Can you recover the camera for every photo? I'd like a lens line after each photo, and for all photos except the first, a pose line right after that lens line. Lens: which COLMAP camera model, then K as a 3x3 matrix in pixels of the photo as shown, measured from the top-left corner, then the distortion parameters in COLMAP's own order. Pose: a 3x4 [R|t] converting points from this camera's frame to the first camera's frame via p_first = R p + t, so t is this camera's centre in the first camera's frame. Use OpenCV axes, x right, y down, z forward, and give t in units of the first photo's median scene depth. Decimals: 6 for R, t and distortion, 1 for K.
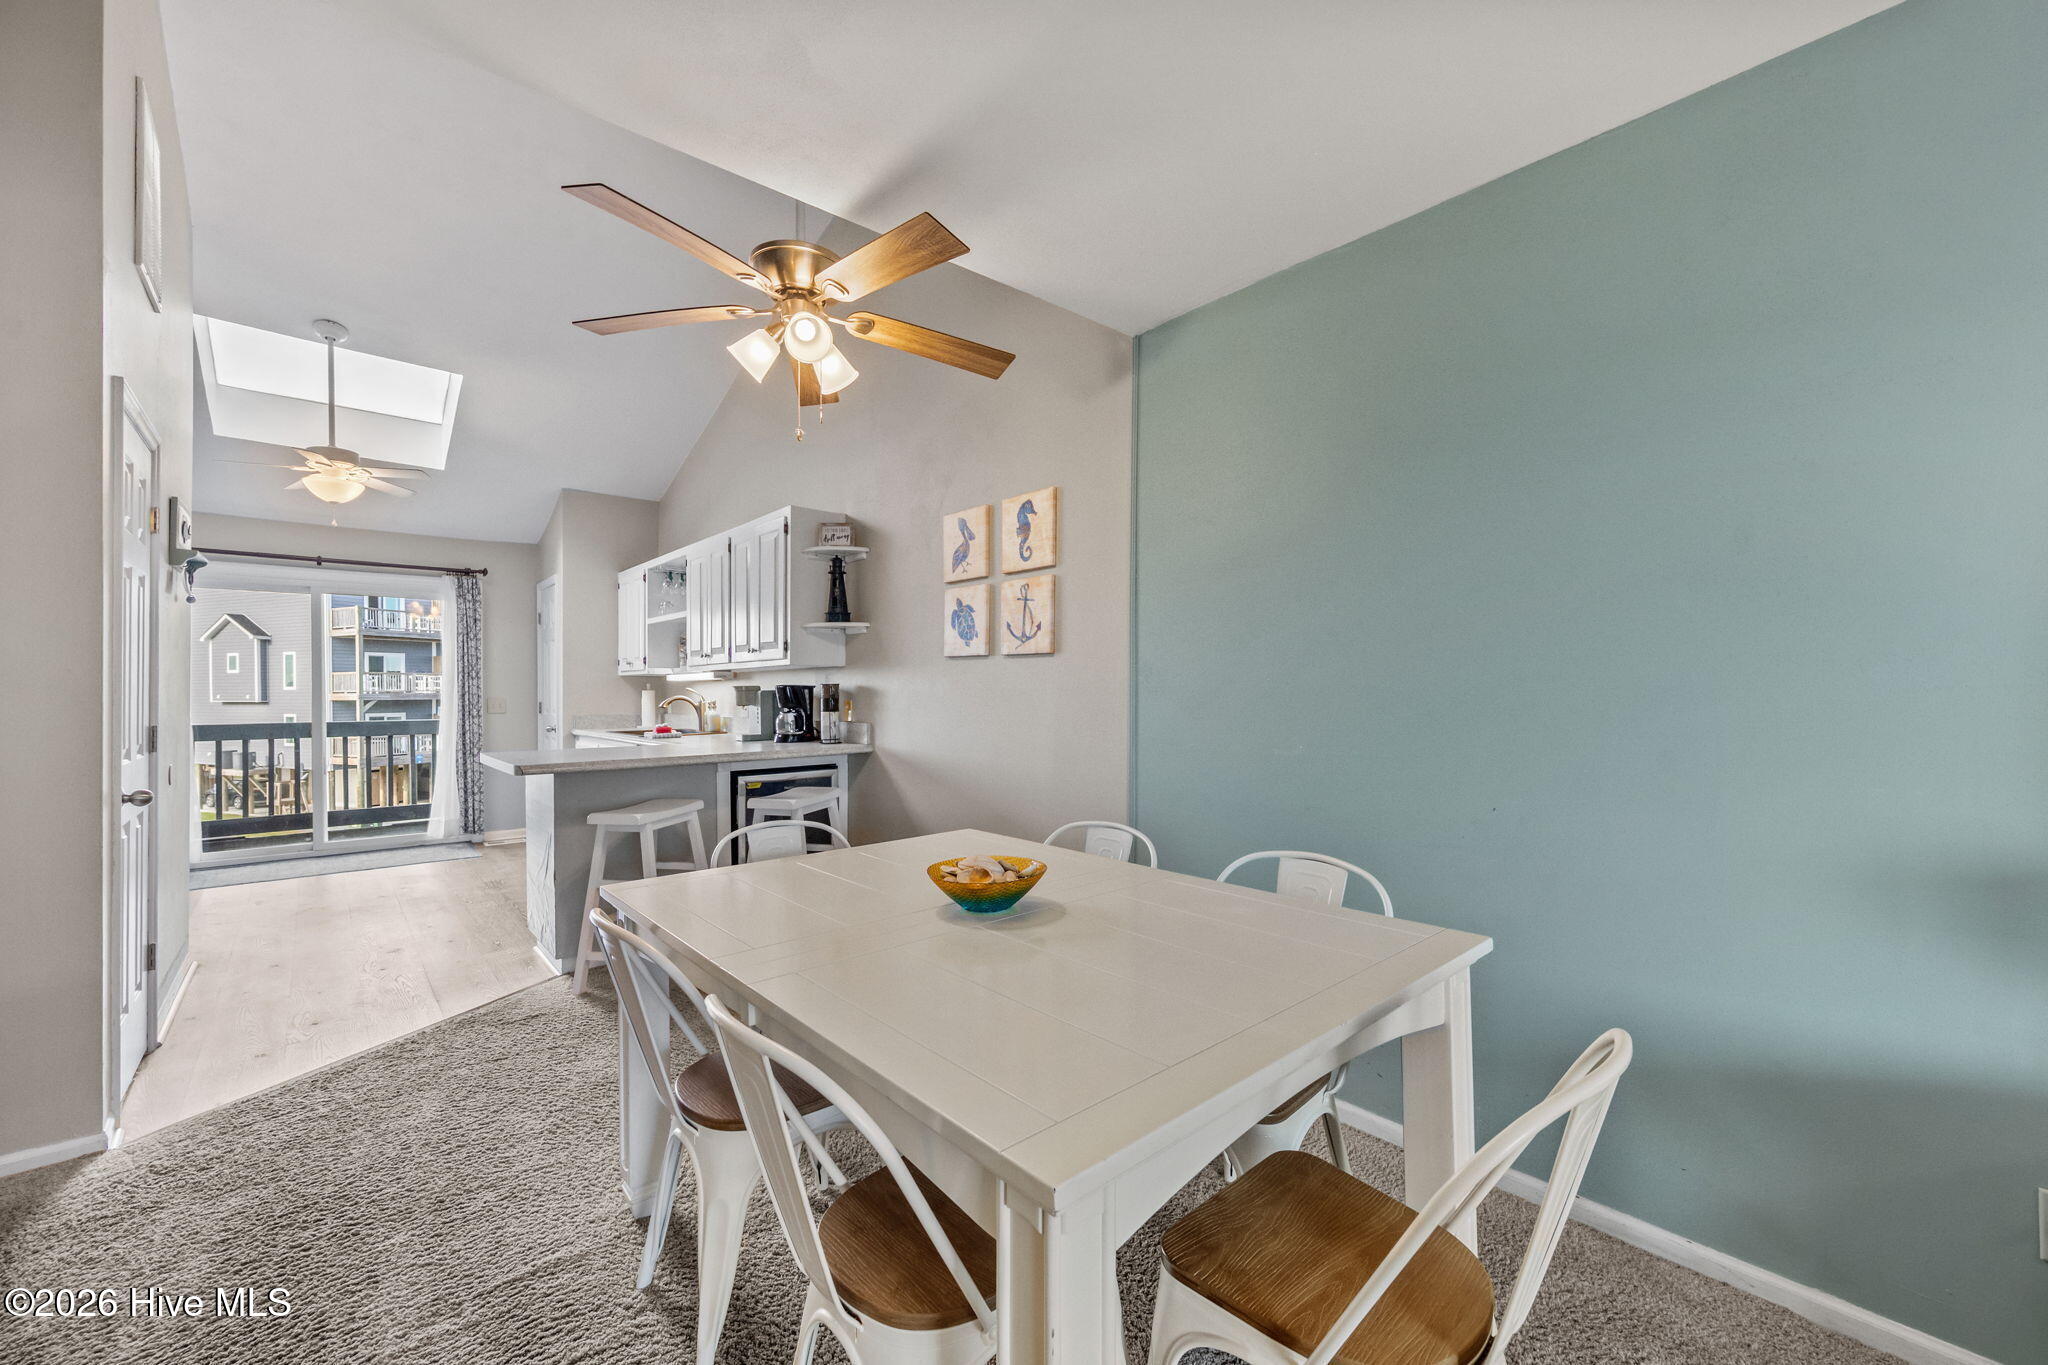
lens RADIAL K [[810.8, 0, 1016.5], [0, 810.8, 695.9], [0, 0, 1]] dist [0.002872, -0.000127]
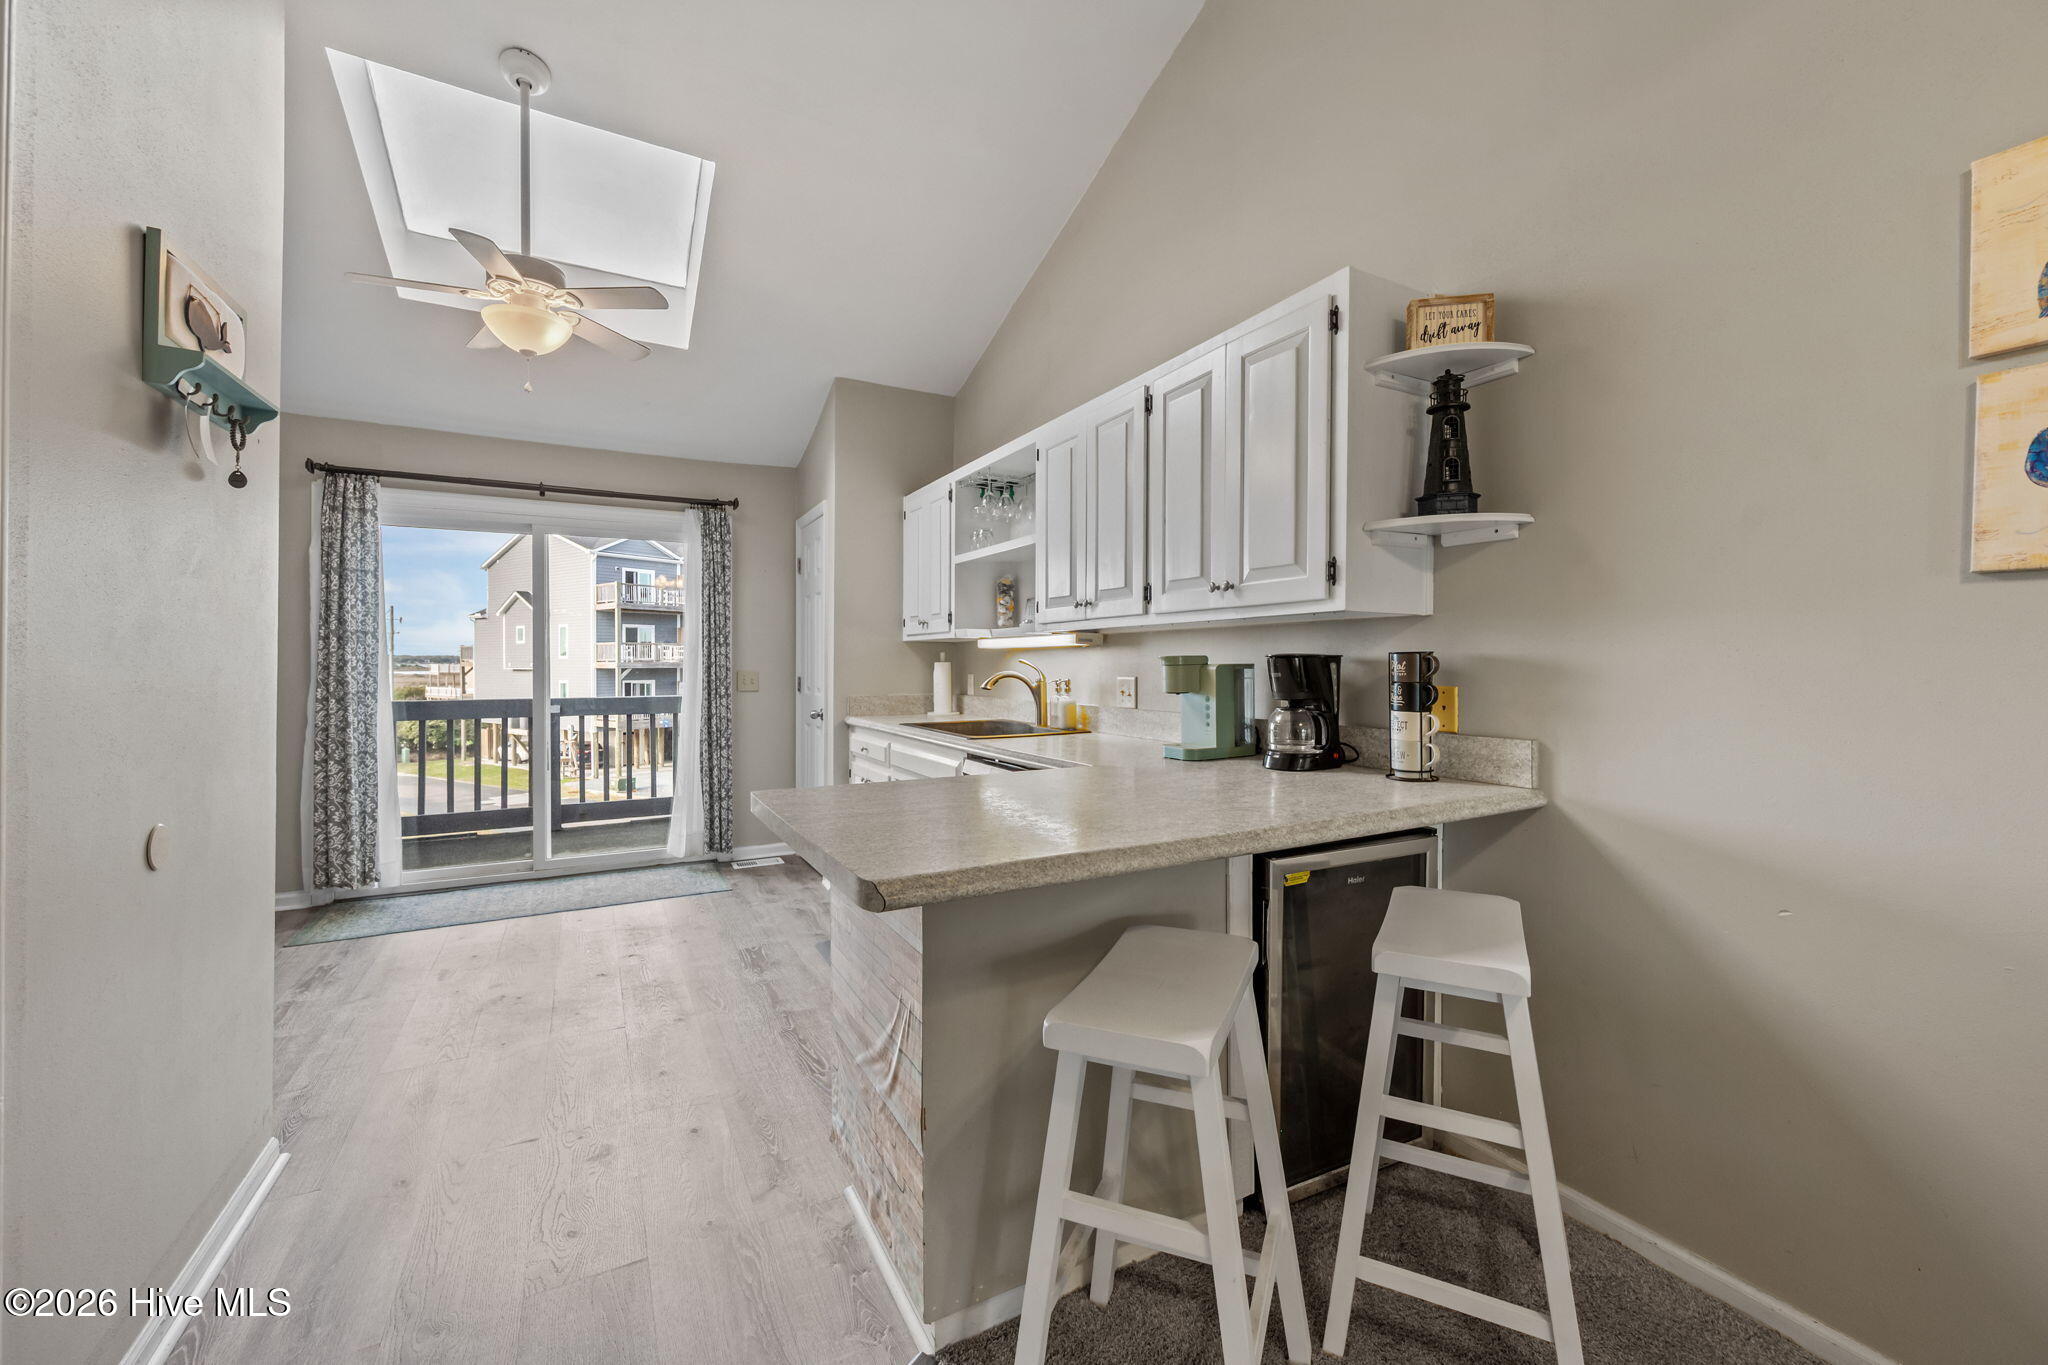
lens RADIAL K [[810.8, 0, 1027.2], [0, 810.8, 667.5], [0, 0, 1]] dist [0.002872, -0.000127]
pose [[0.976533, 0.006009, -0.215282, -0.246905], [-0.005891, 0.999982, 0.001188, -0.003524], [0.215285, 0.000108, 0.976551, 0.351076]]
